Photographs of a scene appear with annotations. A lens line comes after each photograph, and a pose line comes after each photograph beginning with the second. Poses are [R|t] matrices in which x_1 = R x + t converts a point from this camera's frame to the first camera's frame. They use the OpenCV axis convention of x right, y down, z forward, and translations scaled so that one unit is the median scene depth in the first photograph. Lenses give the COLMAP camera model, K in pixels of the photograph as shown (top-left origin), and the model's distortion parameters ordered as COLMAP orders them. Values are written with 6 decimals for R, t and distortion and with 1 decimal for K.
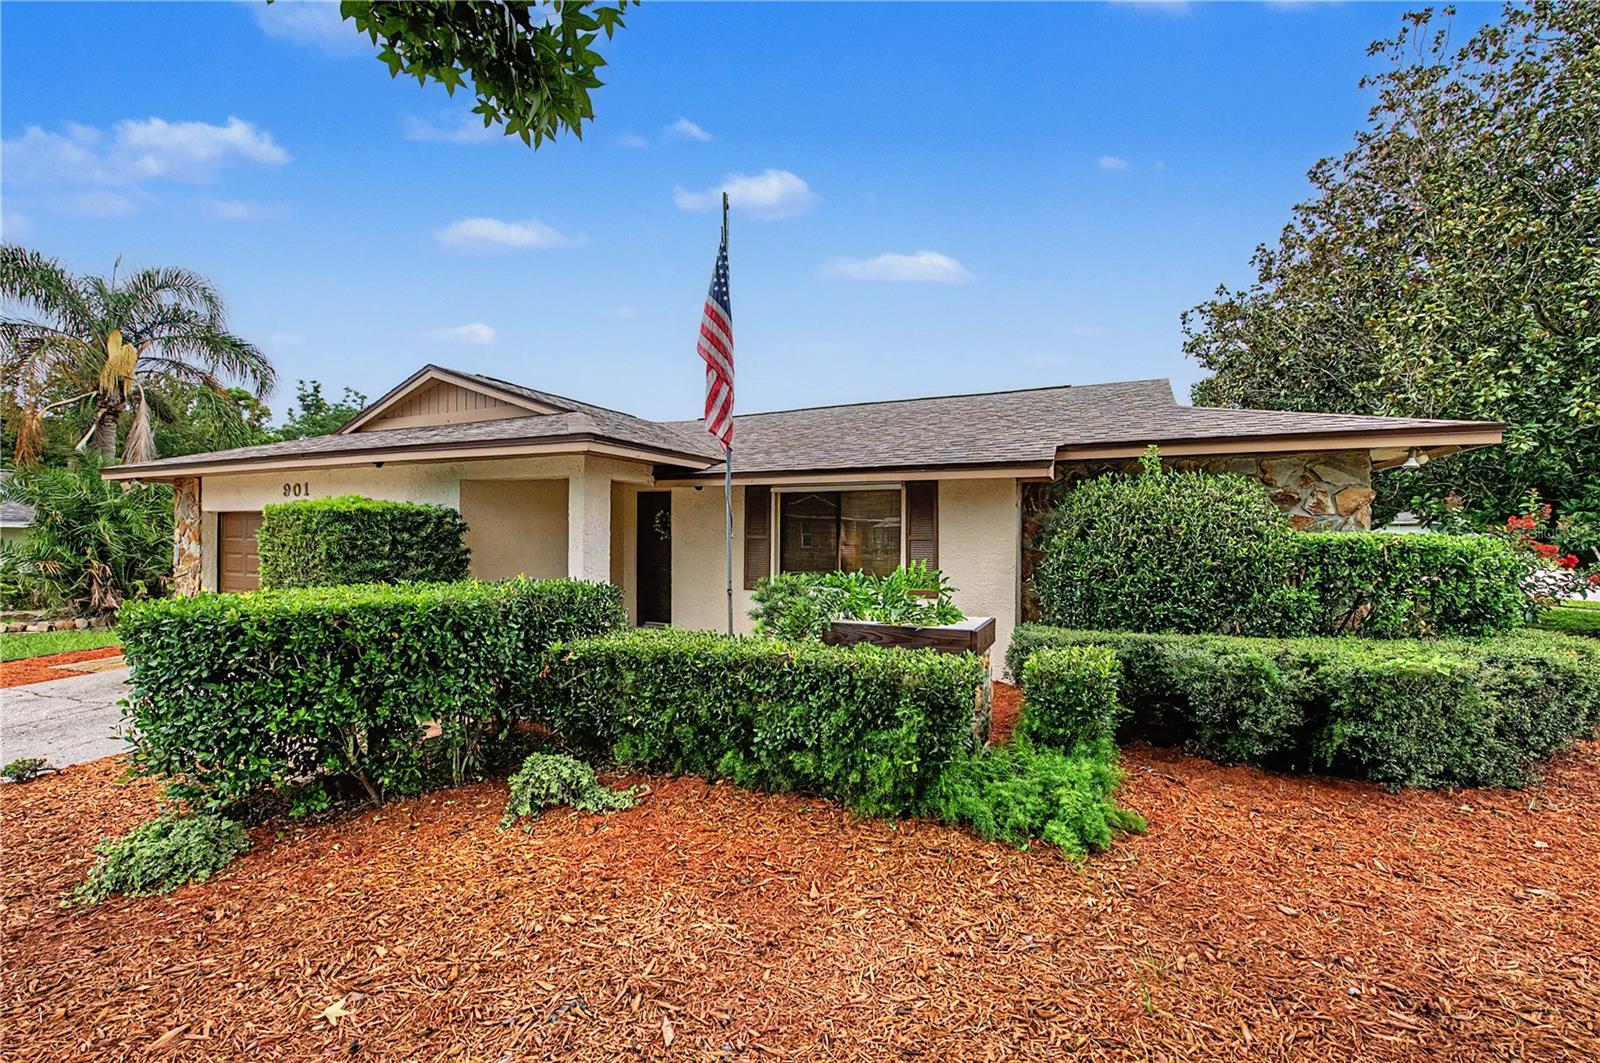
lens RADIAL K [[630.4, 0, 793.5], [0, 630.4, 527.5], [0, 0, 1]] dist [0.001495, -0.001937]
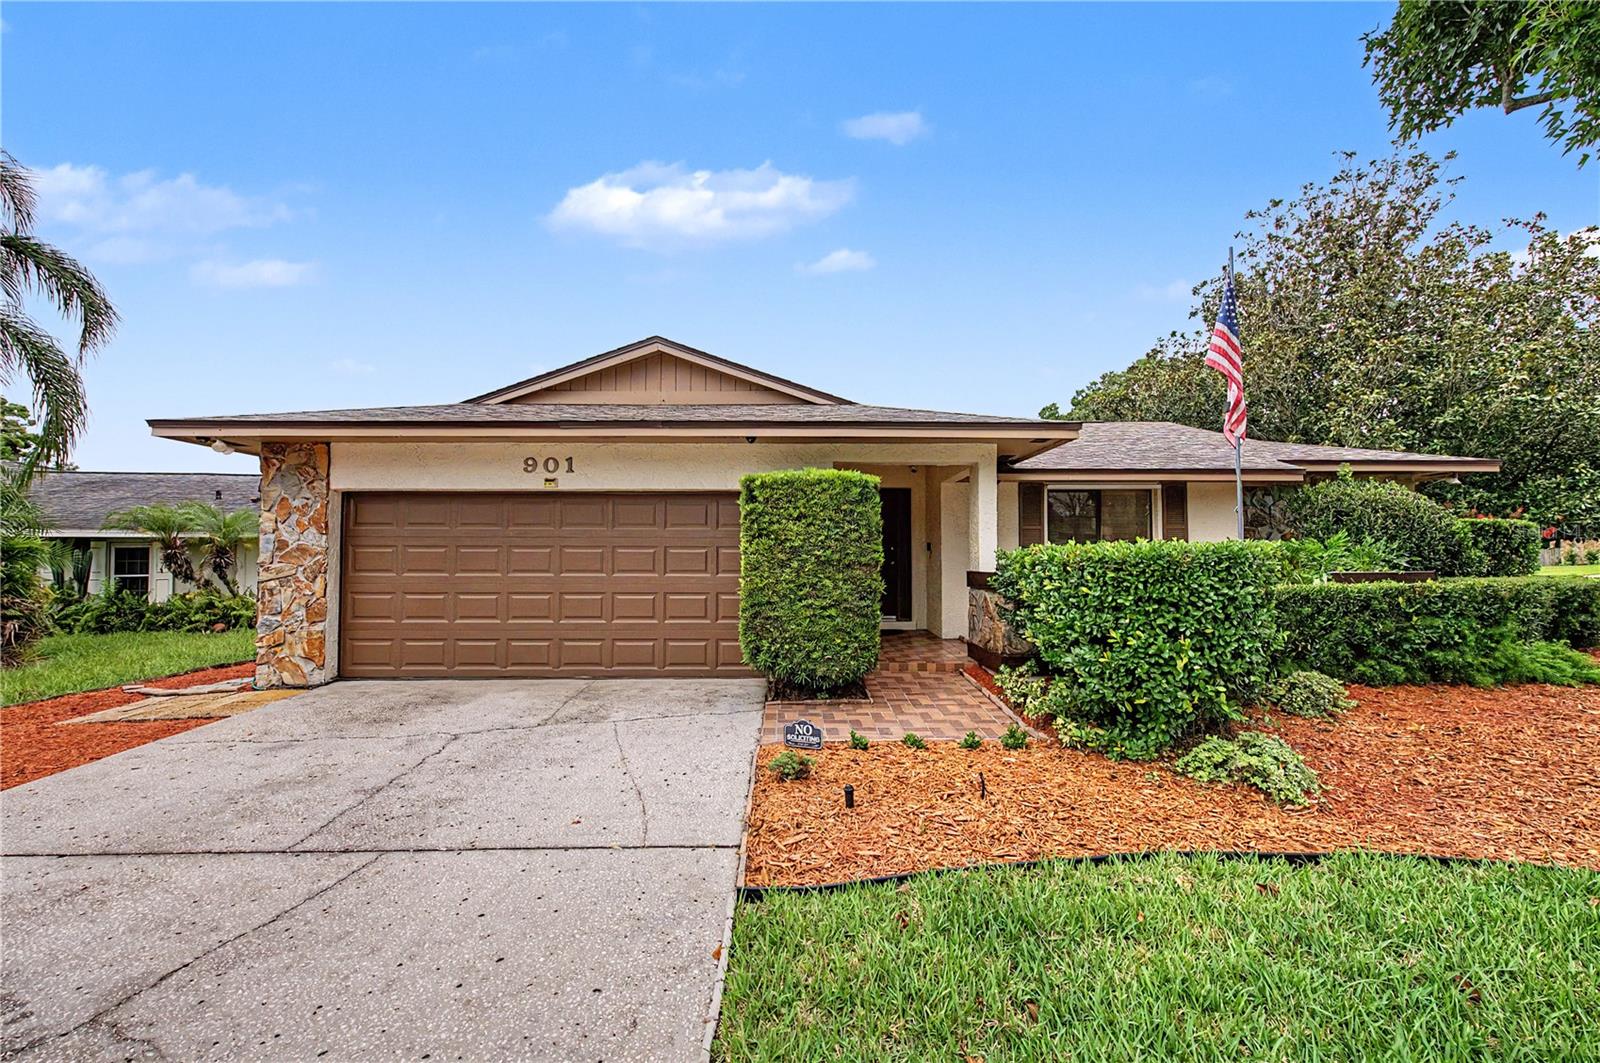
lens RADIAL K [[630.4, 0, 795.8], [0, 630.4, 534.5], [0, 0, 1]] dist [0.001495, -0.001937]
pose [[0.909810, 0.010615, 0.414890, -0.827160], [0.000589, 0.999639, -0.026867, 0.053002], [-0.415026, 0.024688, 0.909475, 0.115246]]
